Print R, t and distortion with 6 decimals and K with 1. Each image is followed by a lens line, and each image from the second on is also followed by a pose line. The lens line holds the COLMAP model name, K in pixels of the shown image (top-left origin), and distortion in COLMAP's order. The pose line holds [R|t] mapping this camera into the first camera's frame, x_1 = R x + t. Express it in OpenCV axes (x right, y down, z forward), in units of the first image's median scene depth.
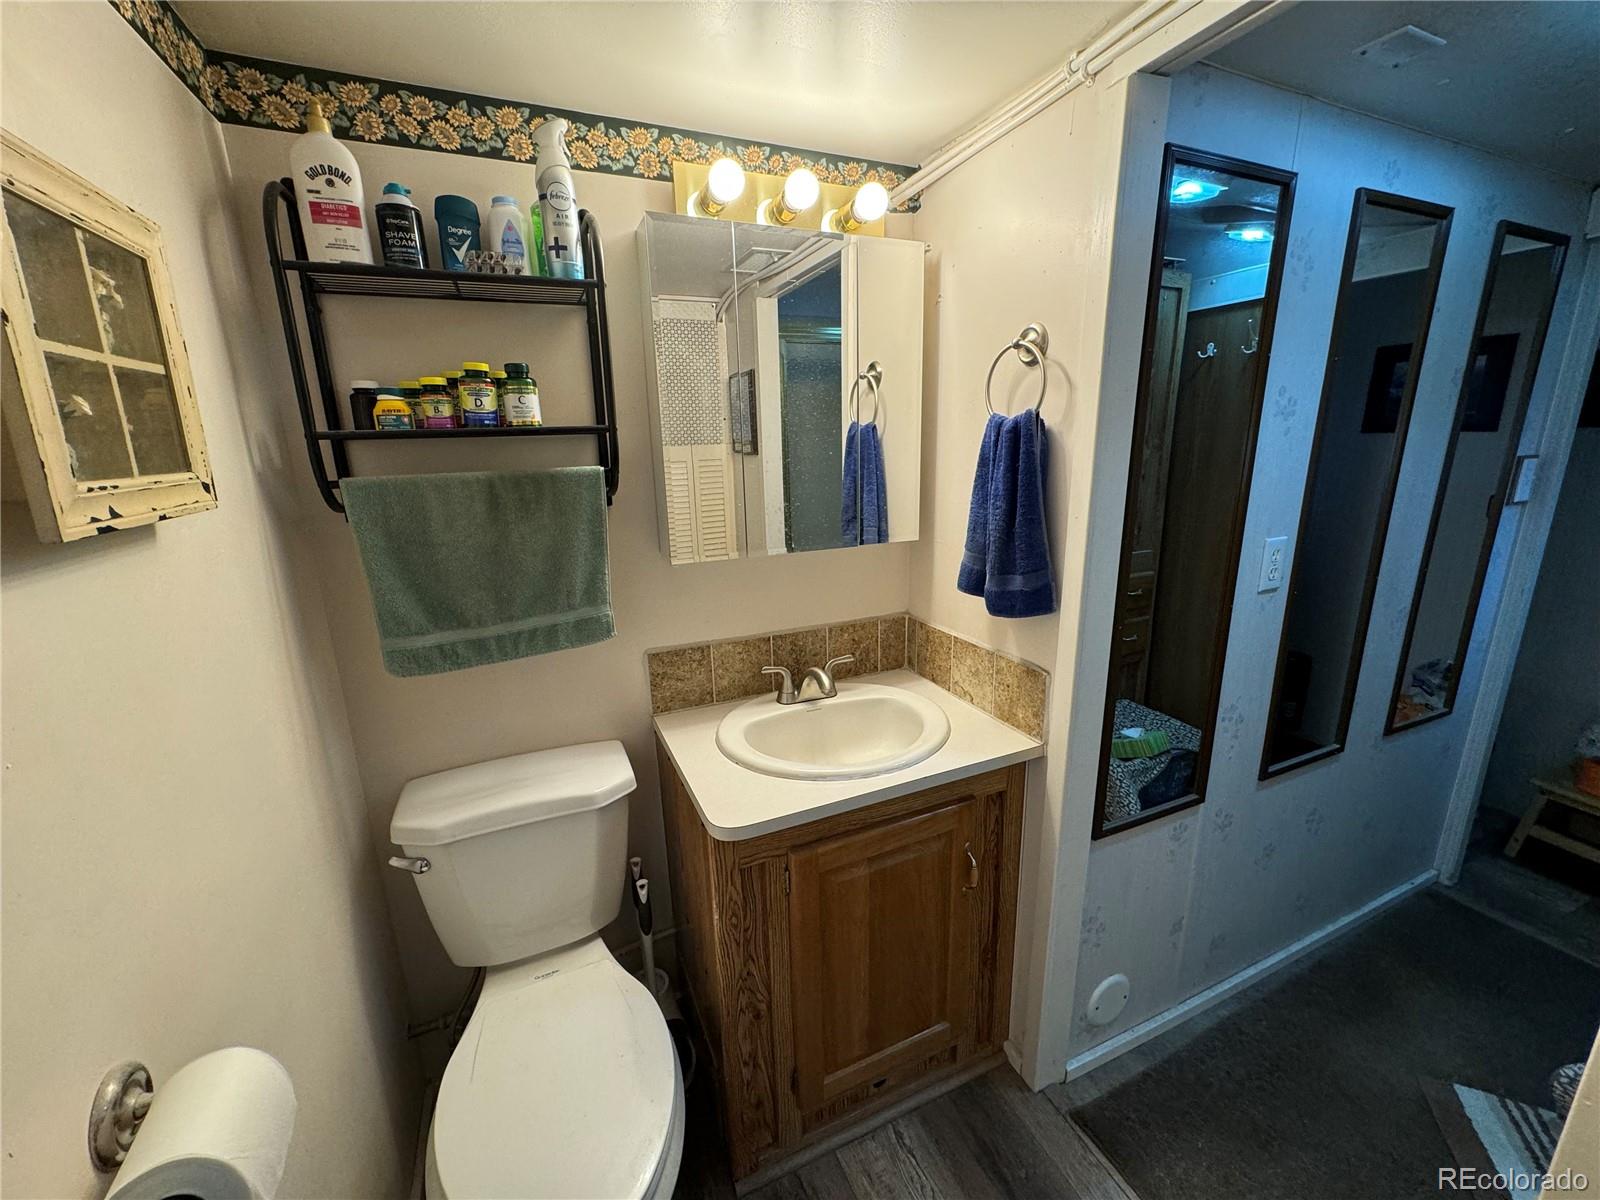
lens RADIAL K [[633.3, 0, 794.7], [0, 633.3, 598.3], [0, 0, 1]] dist [-0.001891, 0.000188]
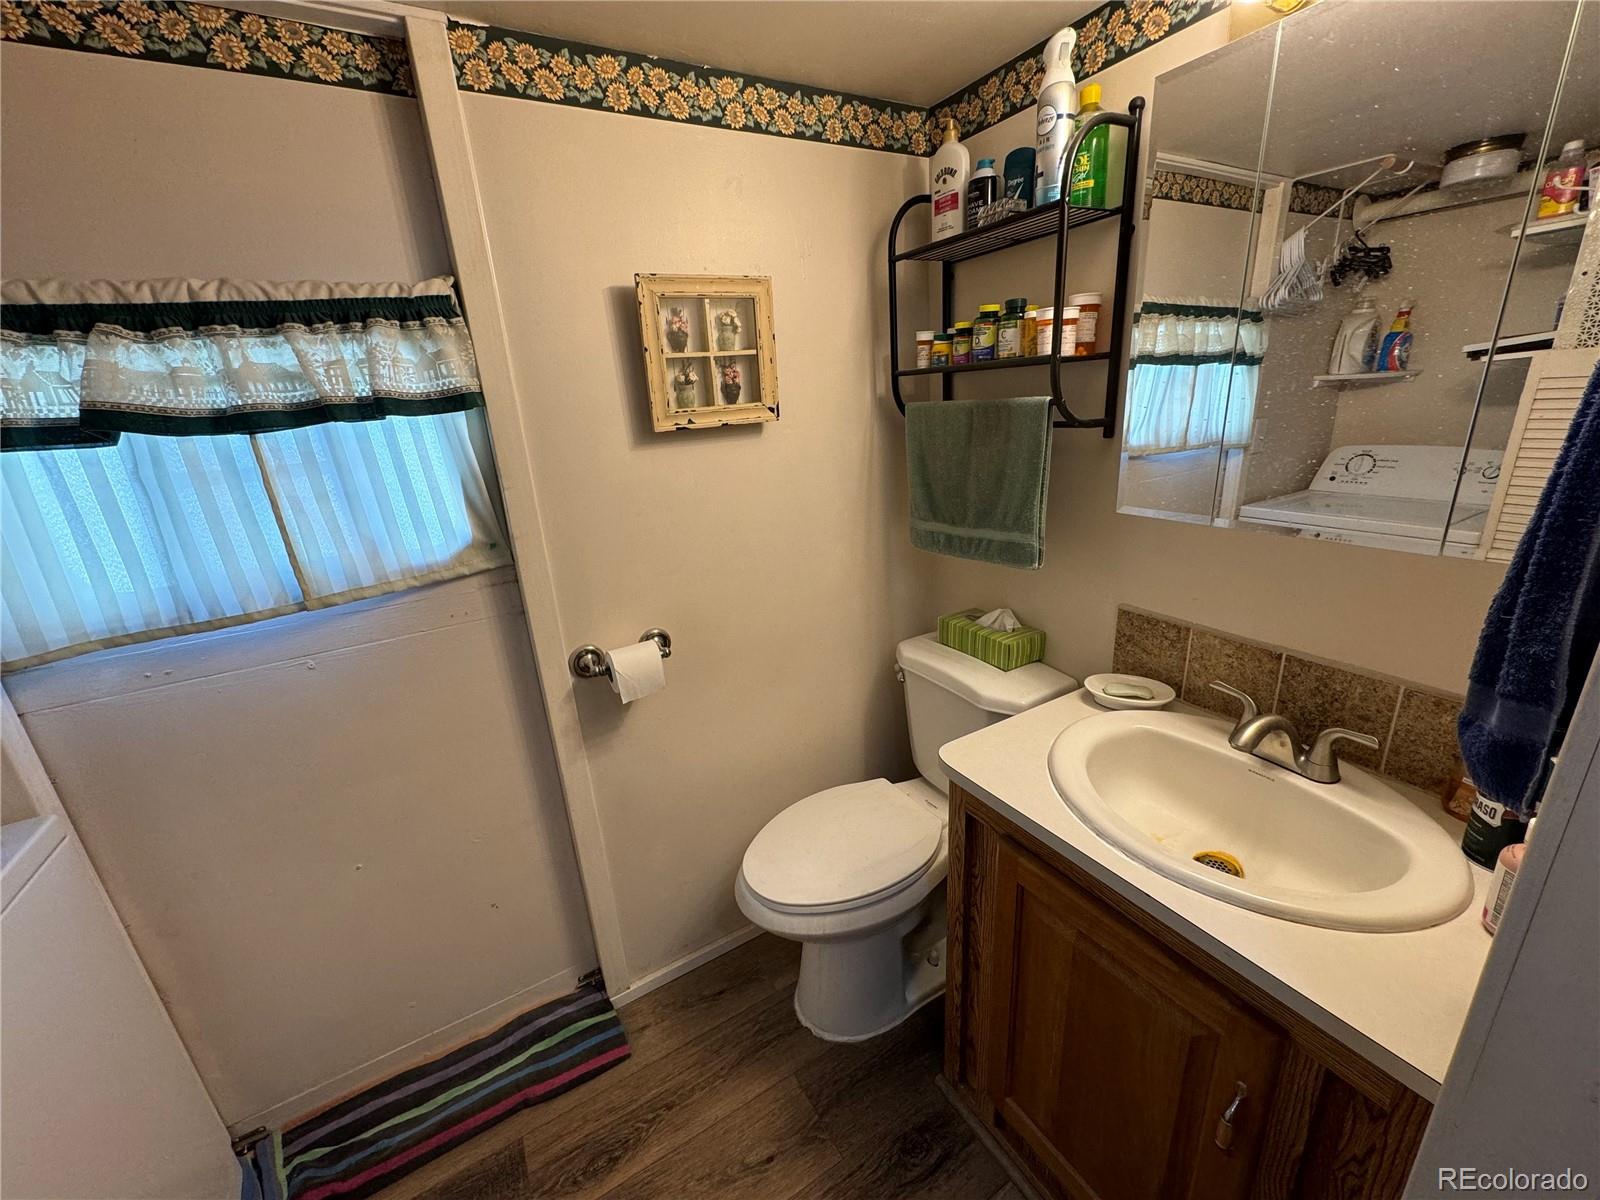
lens RADIAL K [[633.3, 0, 796.6], [0, 633.3, 598.4], [0, 0, 1]] dist [-0.001891, 0.000188]
pose [[0.118155, 0.324452, -0.938493, 0.713120], [-0.182019, 0.936177, 0.300736, -0.145003], [0.976170, 0.135290, 0.169670, 0.508784]]
